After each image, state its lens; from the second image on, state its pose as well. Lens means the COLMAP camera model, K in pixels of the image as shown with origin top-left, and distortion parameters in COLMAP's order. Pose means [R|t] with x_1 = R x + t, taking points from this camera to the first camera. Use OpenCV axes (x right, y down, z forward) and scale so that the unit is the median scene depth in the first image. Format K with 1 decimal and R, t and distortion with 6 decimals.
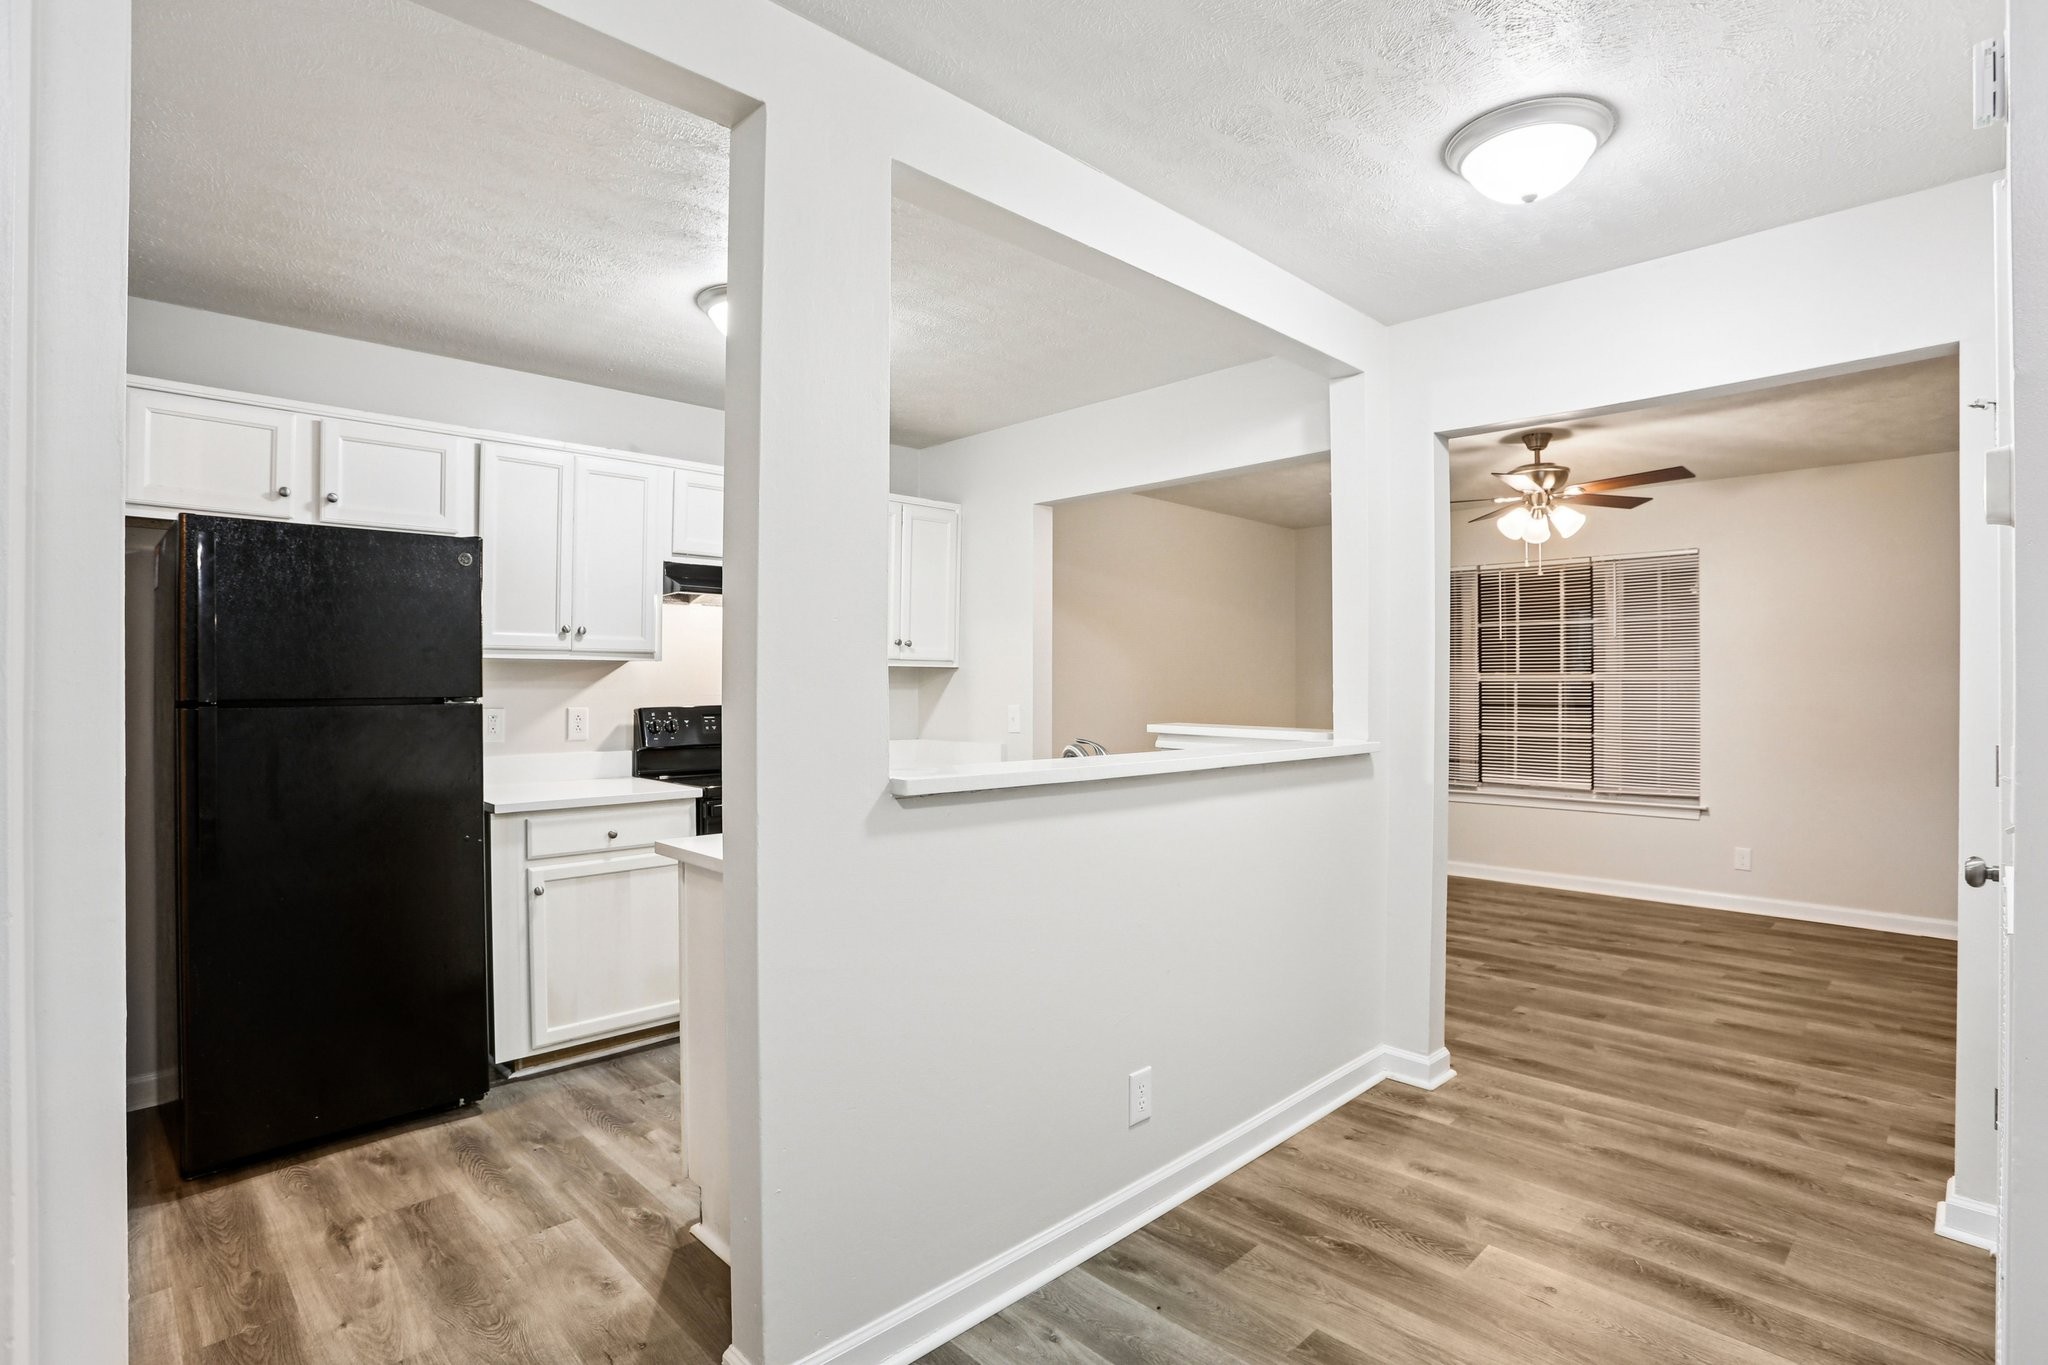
lens RADIAL K [[998.2, 0, 1046.6], [0, 998.2, 690.5], [0, 0, 1]] dist [-0.068016, 0.026440]
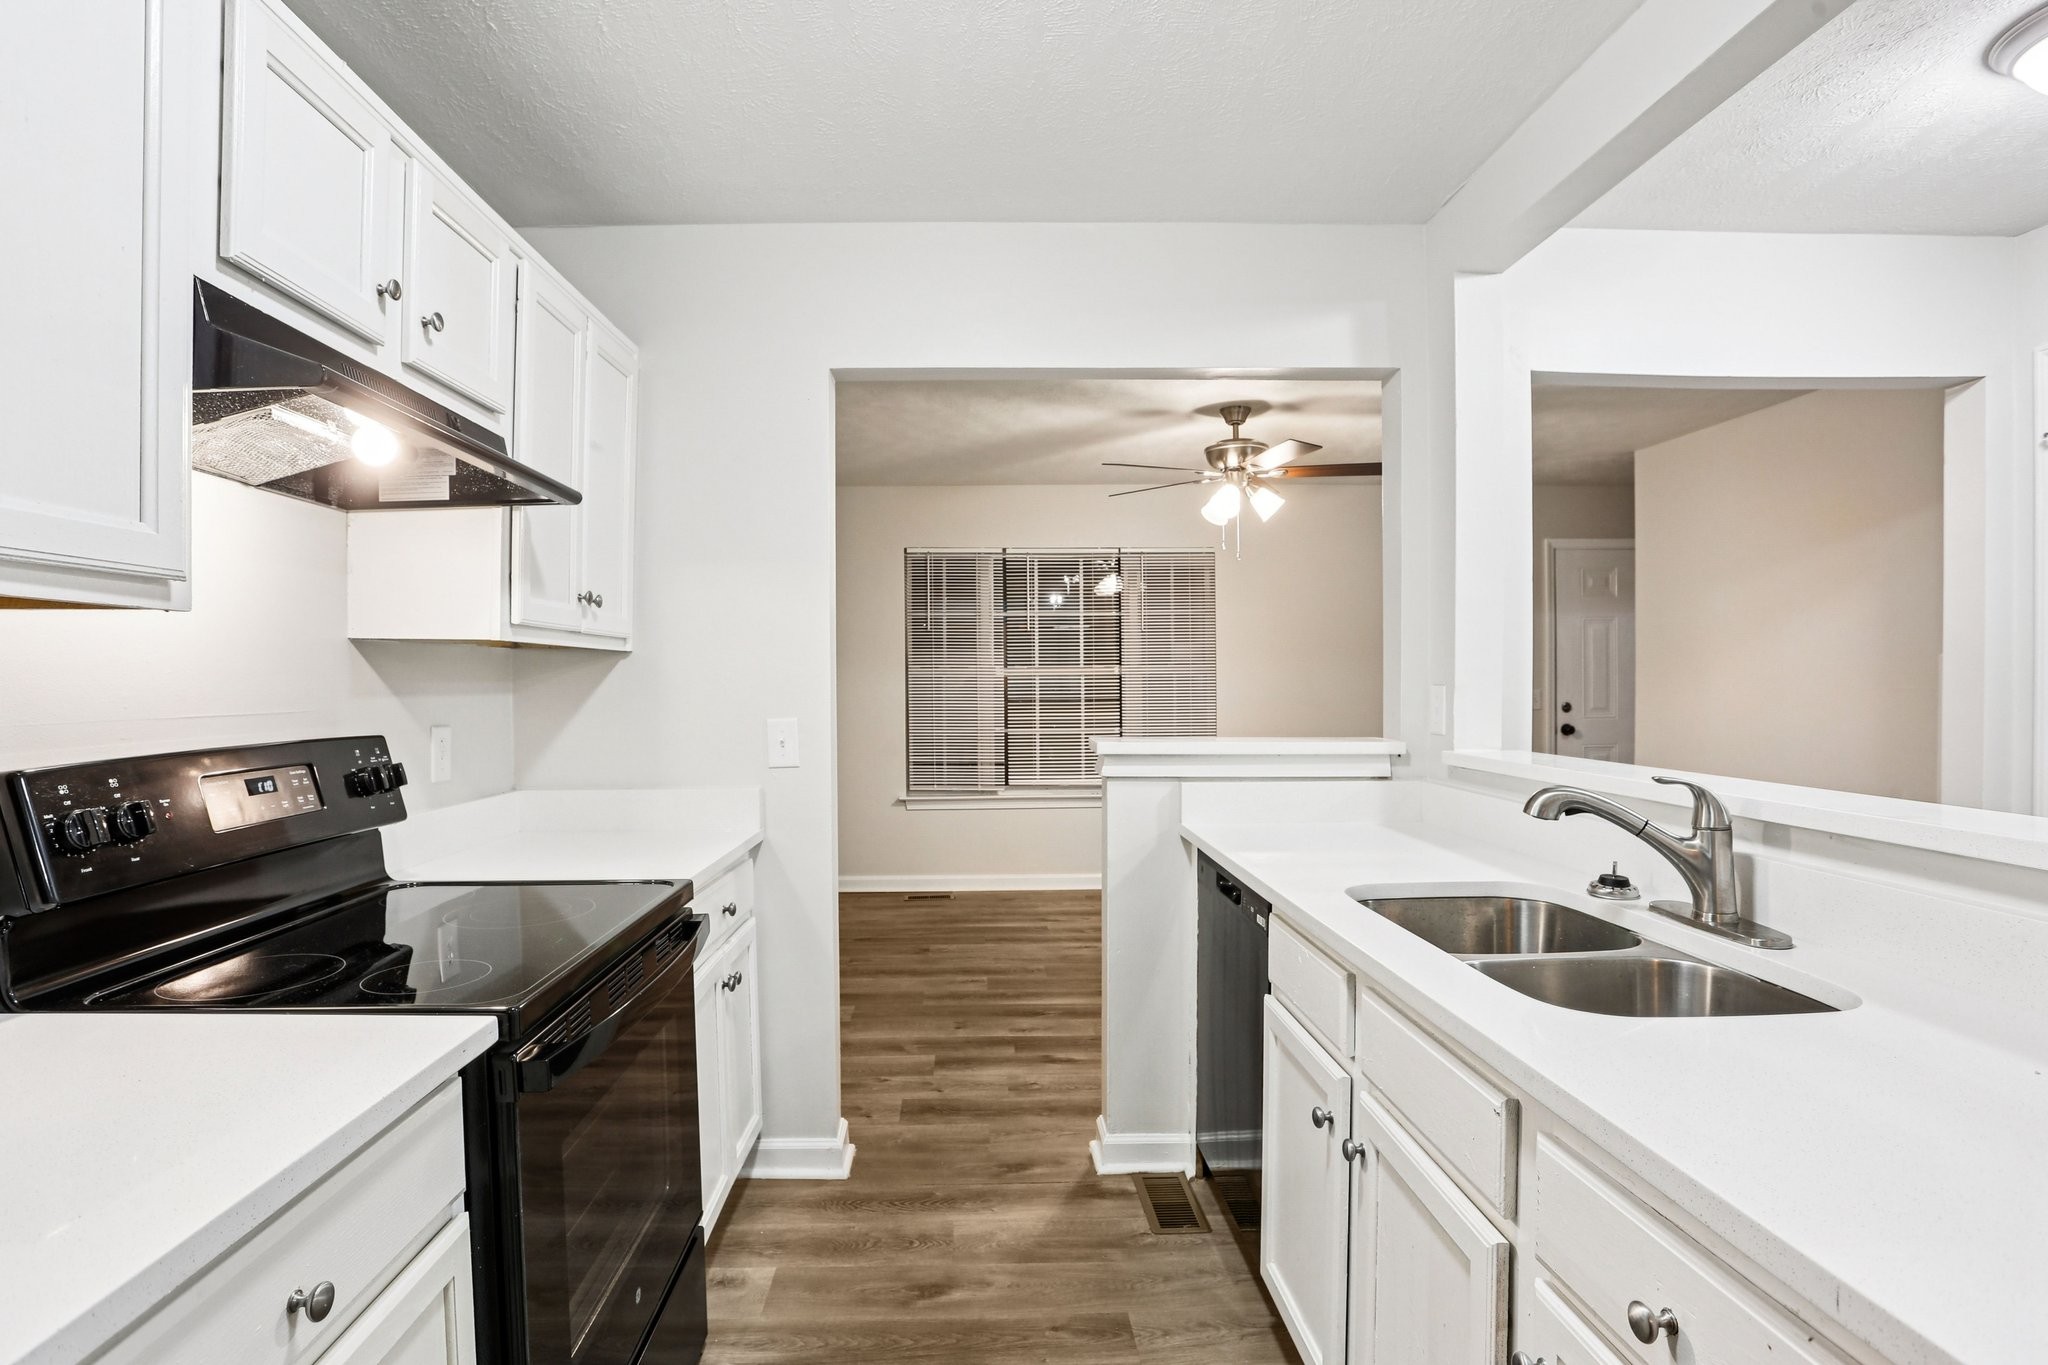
lens RADIAL K [[998.2, 0, 943.3], [0, 998.2, 700.1], [0, 0, 1]] dist [-0.068016, 0.026440]
pose [[0.715780, -0.021173, 0.698005, -0.513272], [0.013190, 0.999772, 0.016801, -0.005837], [-0.698201, -0.002819, 0.715896, 0.755334]]
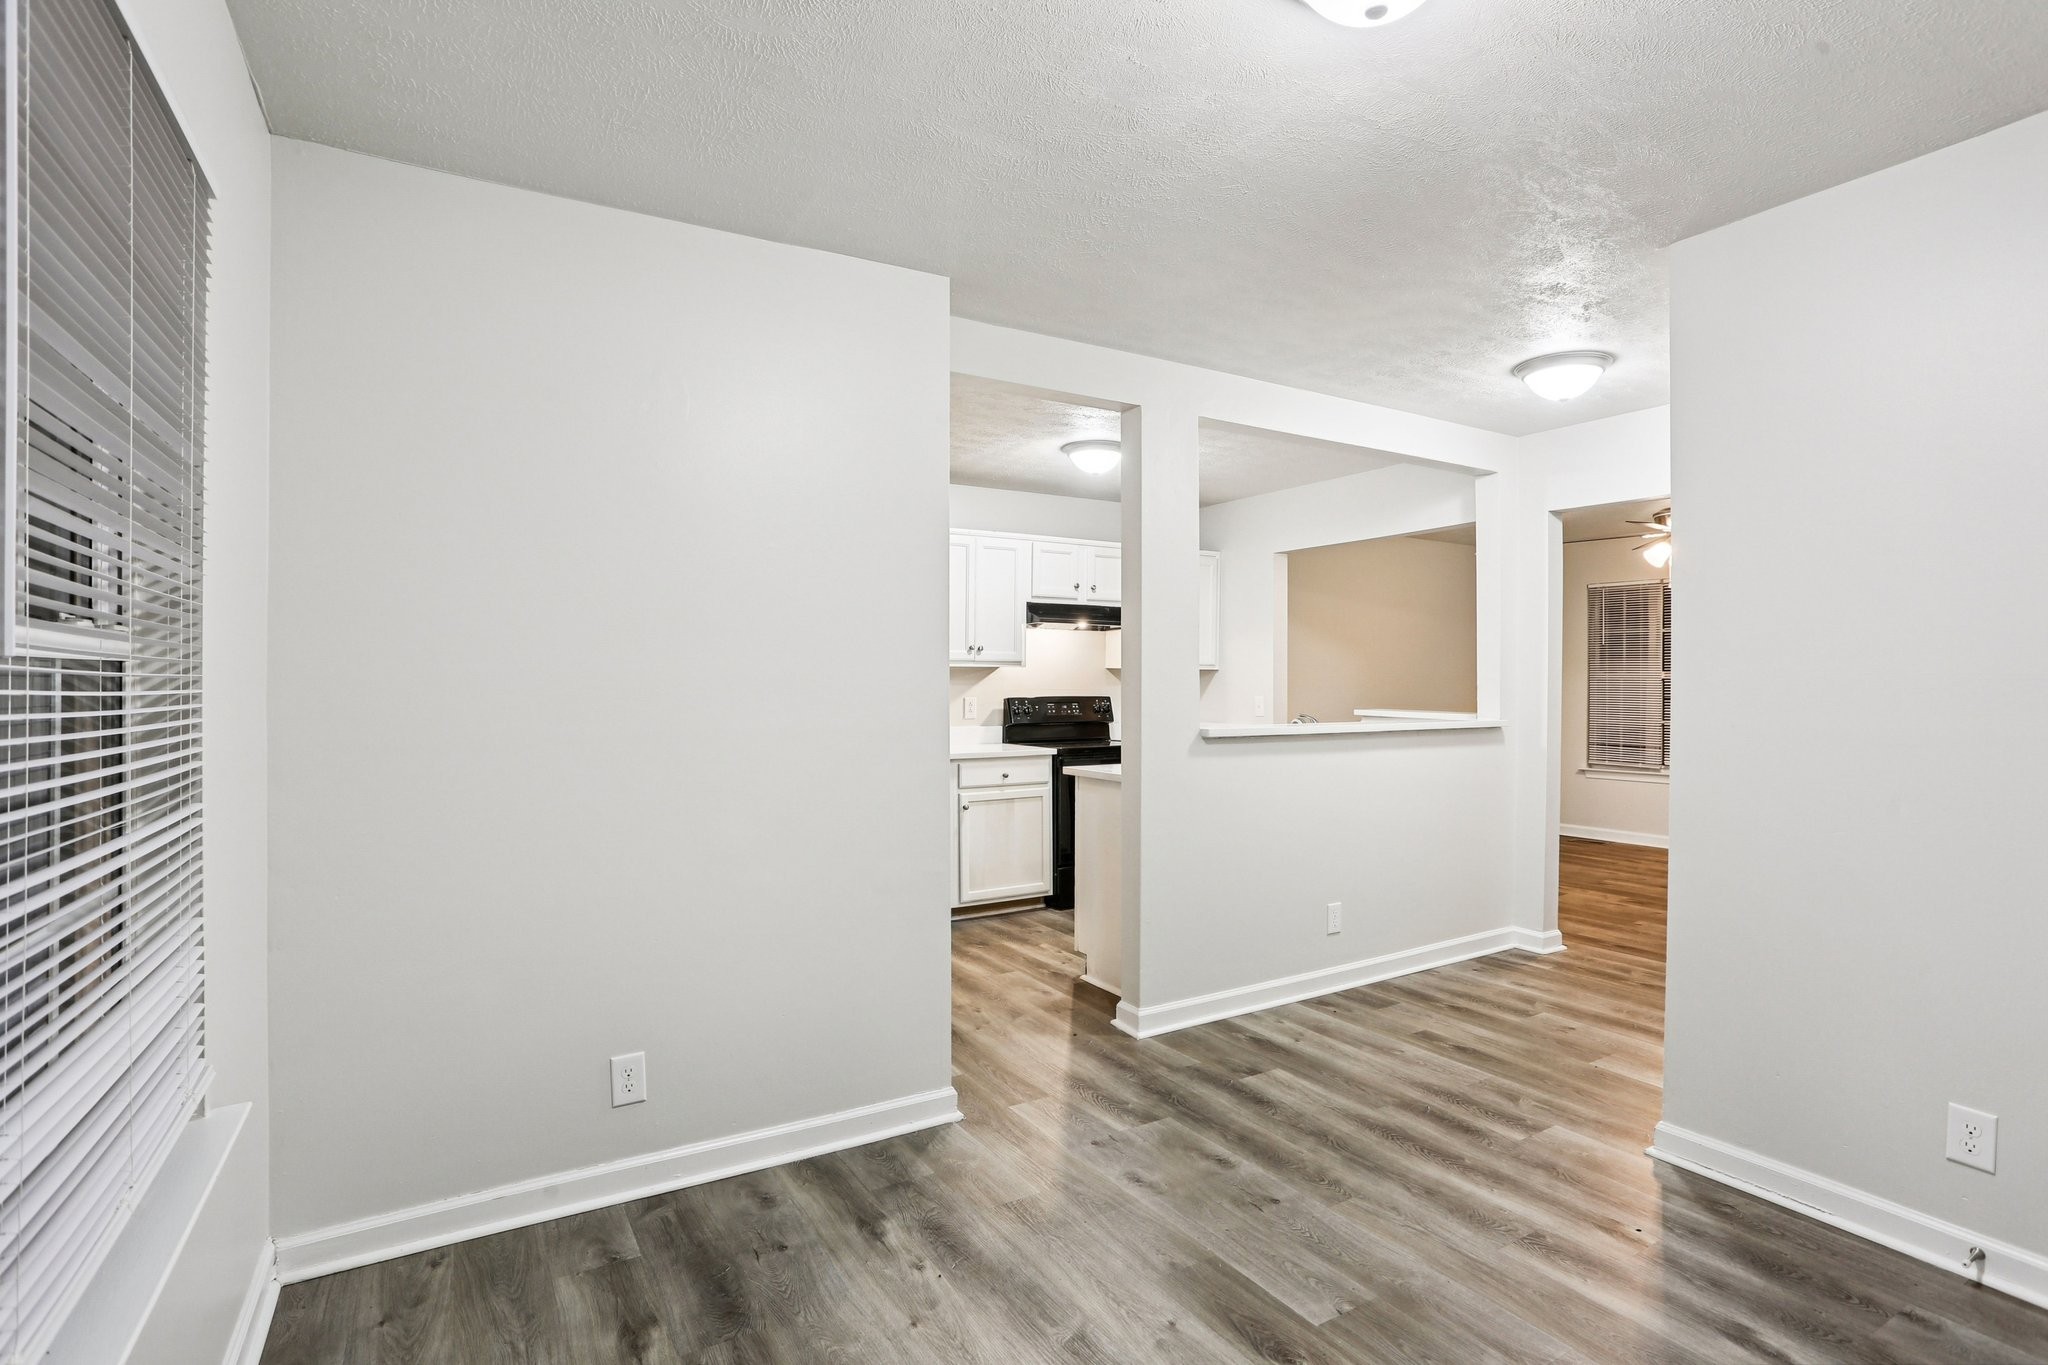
lens RADIAL K [[998.2, 0, 1041.8], [0, 998.2, 706.5], [0, 0, 1]] dist [-0.068016, 0.026440]
pose [[0.970680, 0.002742, -0.240360, 0.009920], [0.001484, 0.999848, 0.017399, 0.005467], [0.240371, -0.017245, 0.970528, -0.597373]]
